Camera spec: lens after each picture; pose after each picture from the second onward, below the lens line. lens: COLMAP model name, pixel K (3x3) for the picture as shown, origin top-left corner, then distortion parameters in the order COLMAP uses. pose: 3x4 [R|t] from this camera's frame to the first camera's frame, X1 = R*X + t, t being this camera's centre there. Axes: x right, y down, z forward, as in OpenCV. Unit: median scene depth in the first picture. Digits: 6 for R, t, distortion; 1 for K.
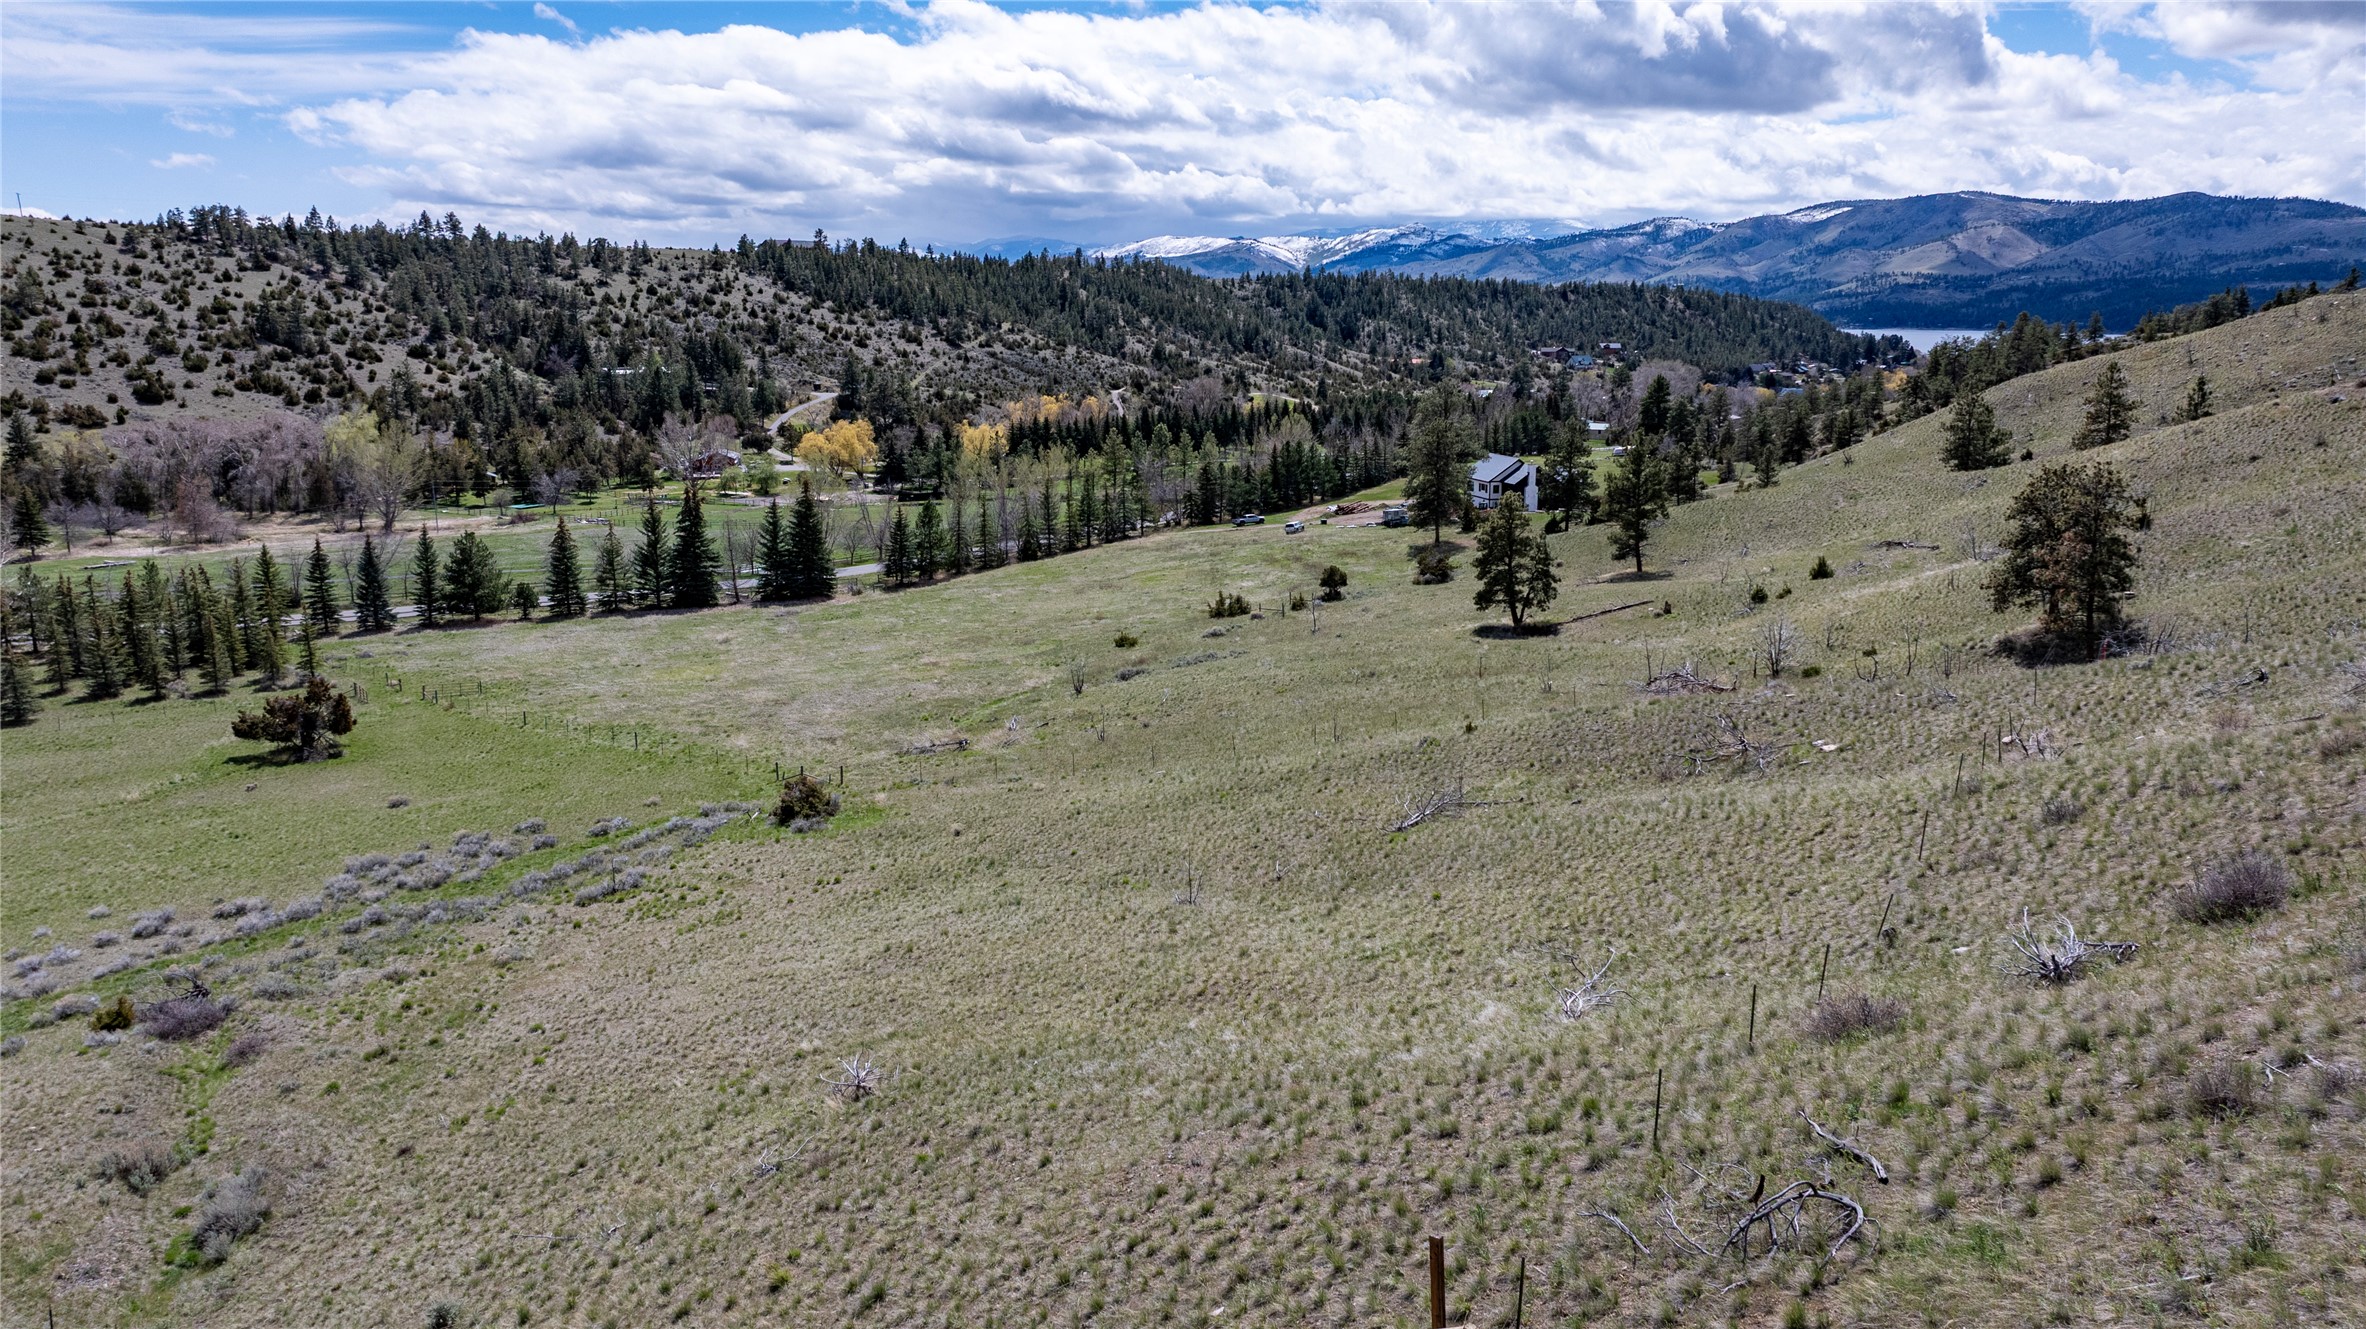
lens RADIAL K [[1668.1, 0, 1176.7], [0, 1668.1, 633.8], [0, 0, 1]] dist [-0.030358, 0.025581]
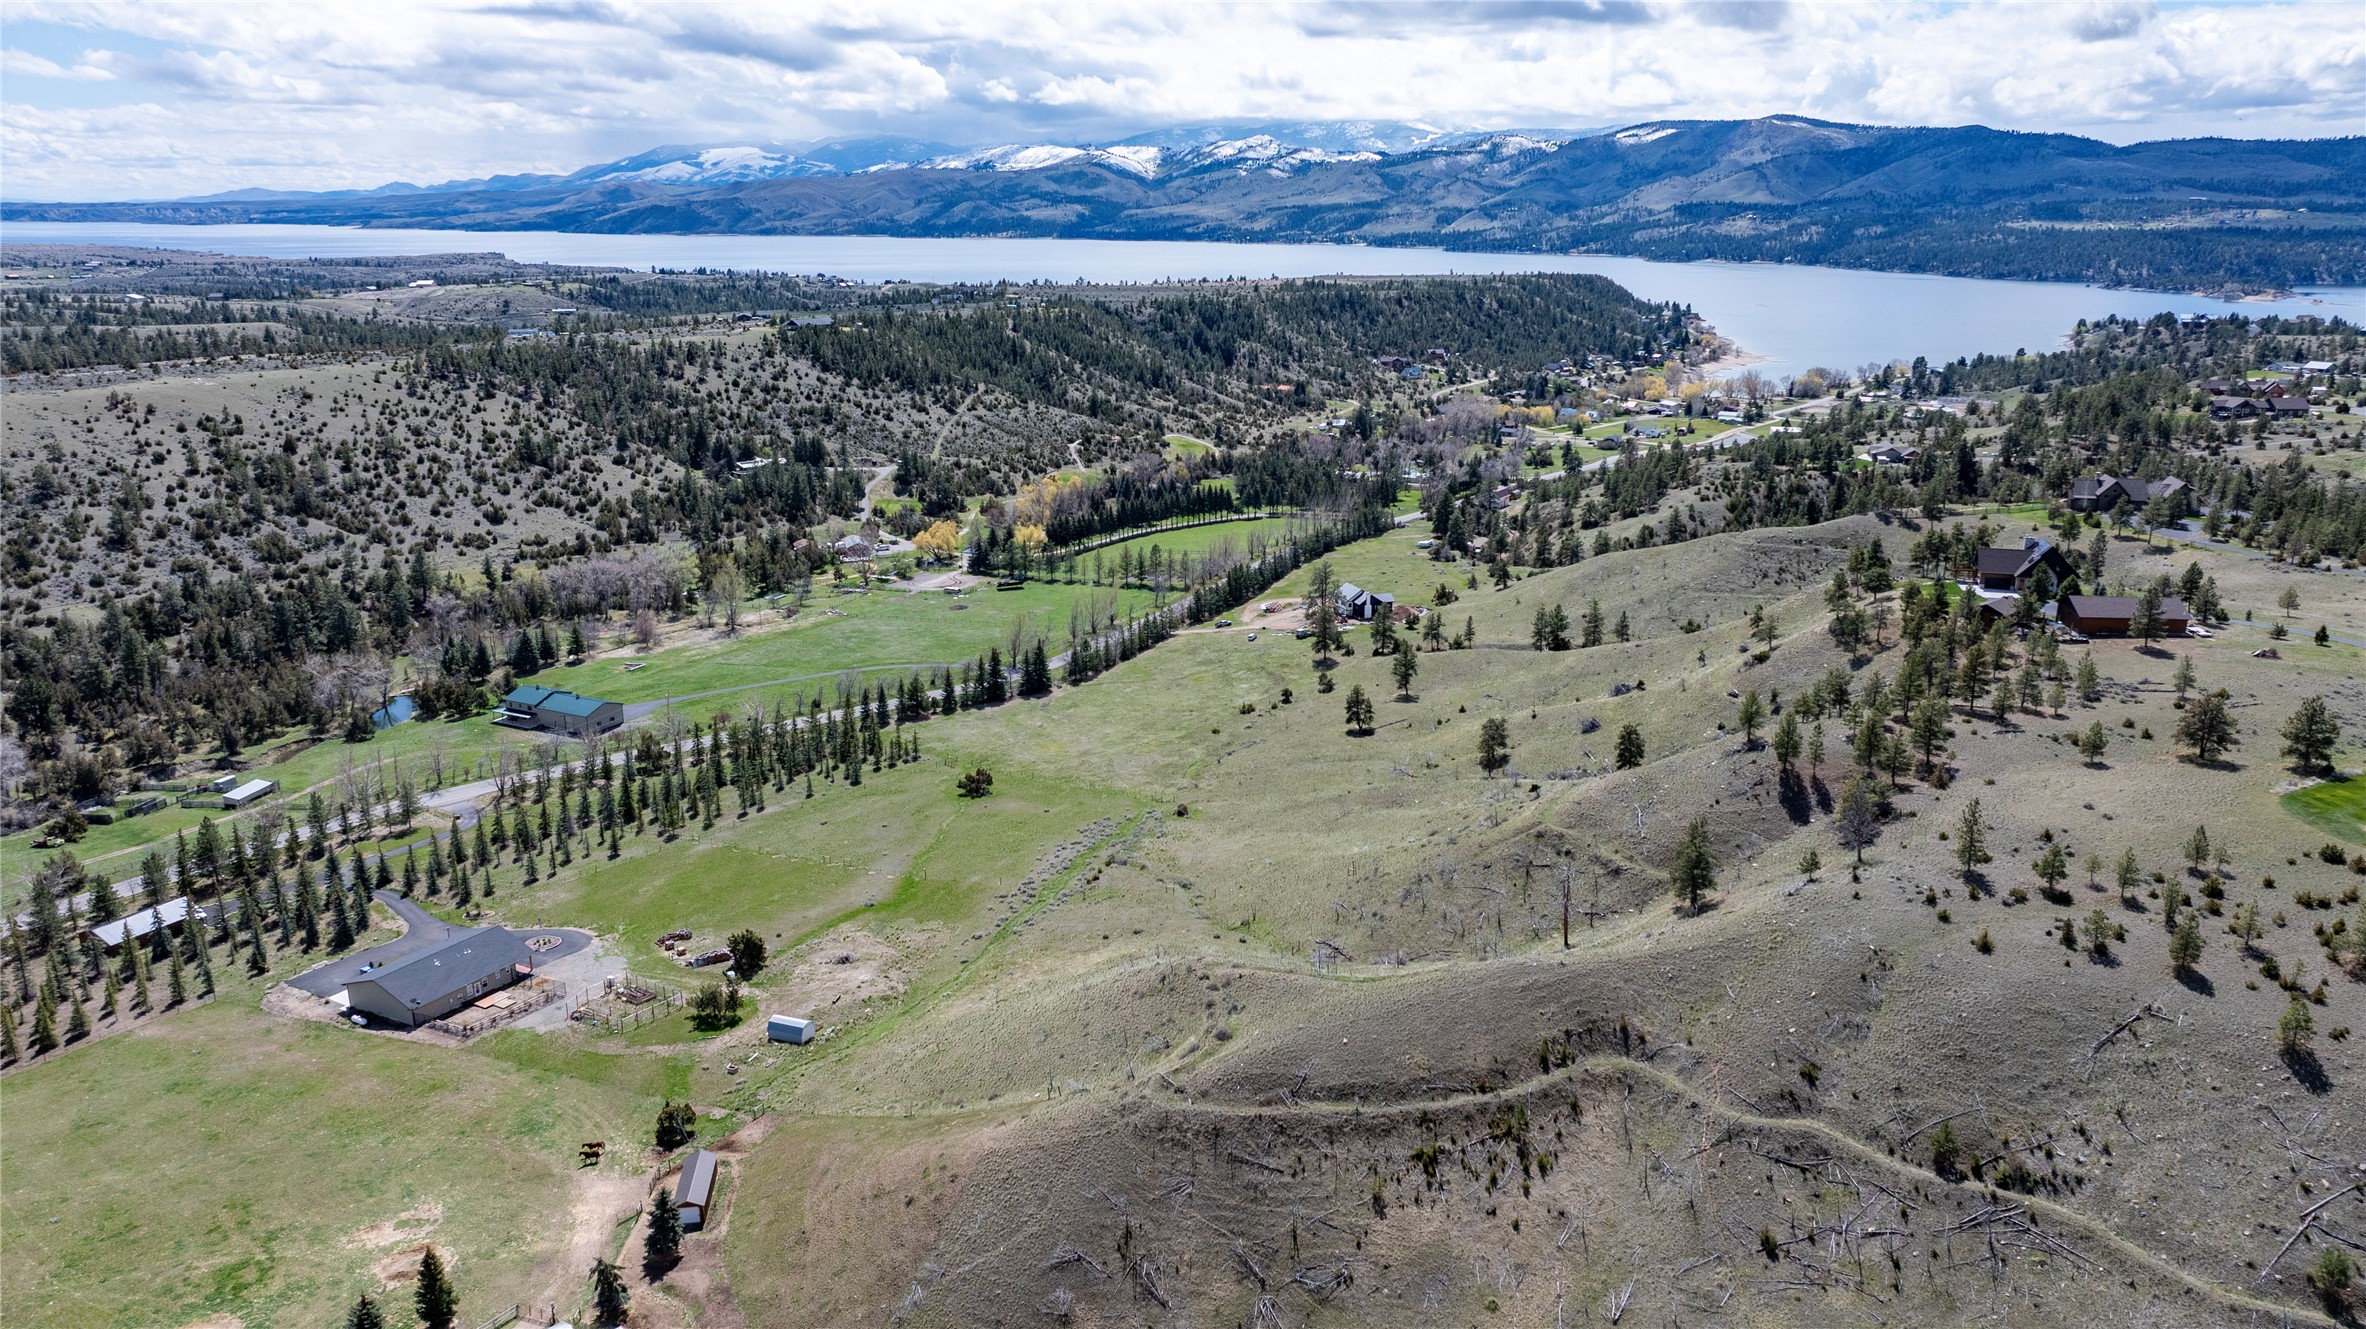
lens RADIAL K [[1668.1, 0, 1177.1], [0, 1668.1, 617.8], [0, 0, 1]] dist [-0.030358, 0.025581]
pose [[0.995885, -0.023010, 0.087655, -0.071692], [0.018628, 0.998551, 0.050478, -0.069470], [-0.088690, -0.048637, 0.994871, -0.364663]]
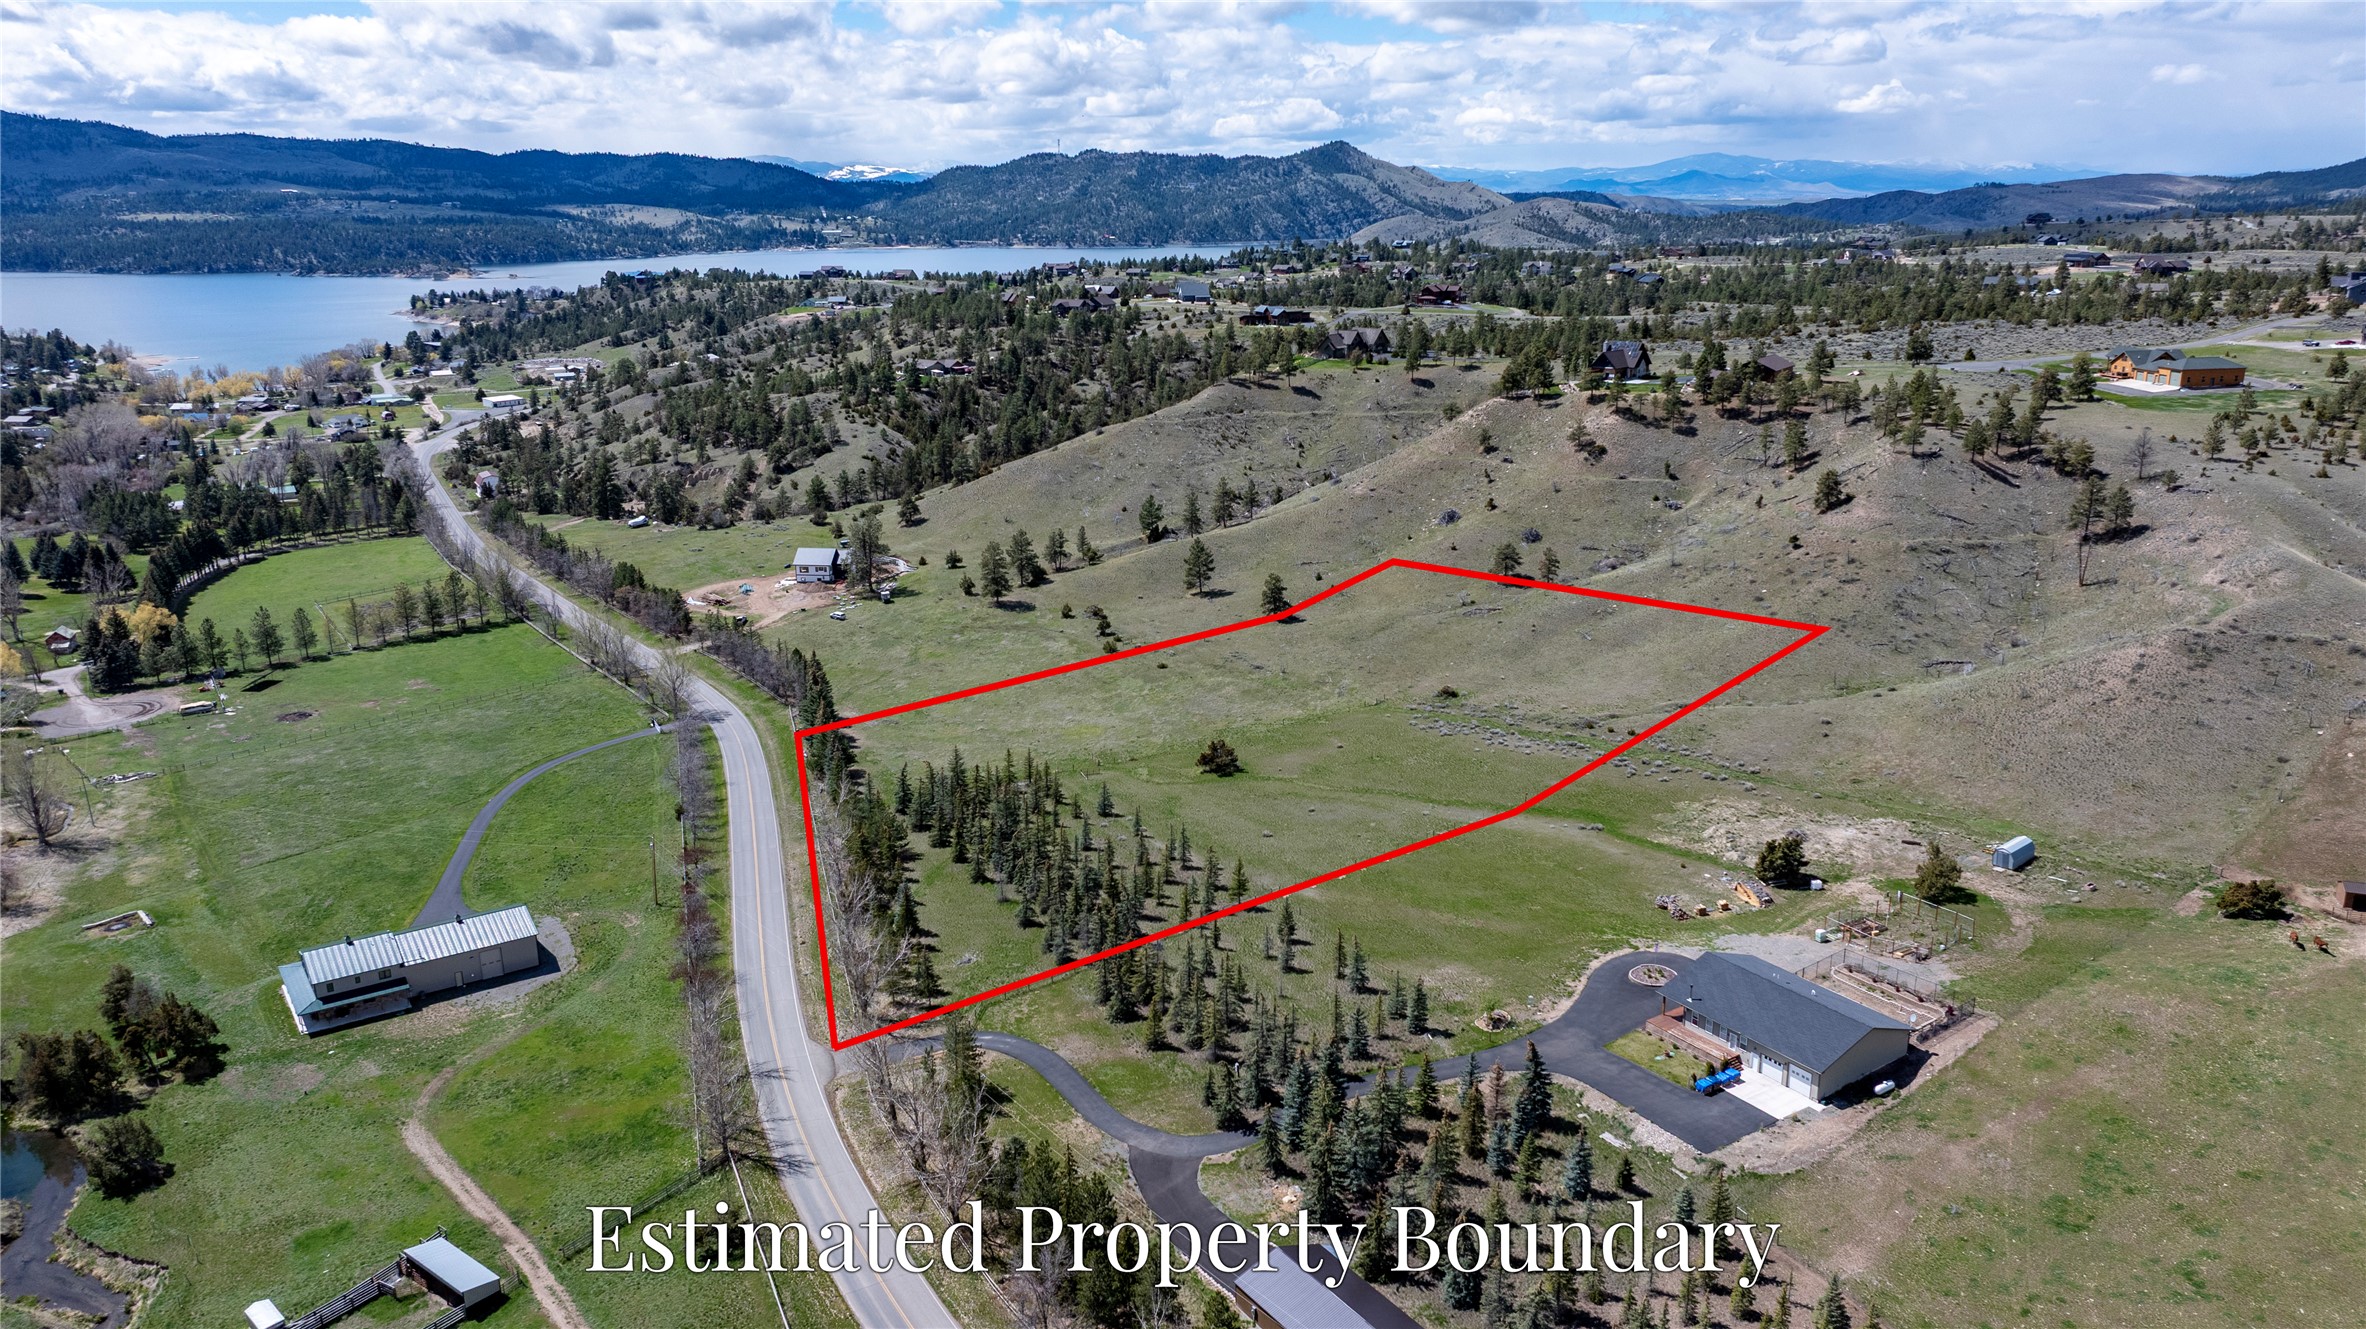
lens RADIAL K [[1668.1, 0, 1195.6], [0, 1668.1, 642.3], [0, 0, 1]] dist [-0.030358, 0.025581]
pose [[0.372269, -0.242176, 0.895972, -0.479888], [0.185767, 0.965265, 0.183721, -0.102339], [-0.909344, 0.098048, 0.404327, -0.004026]]
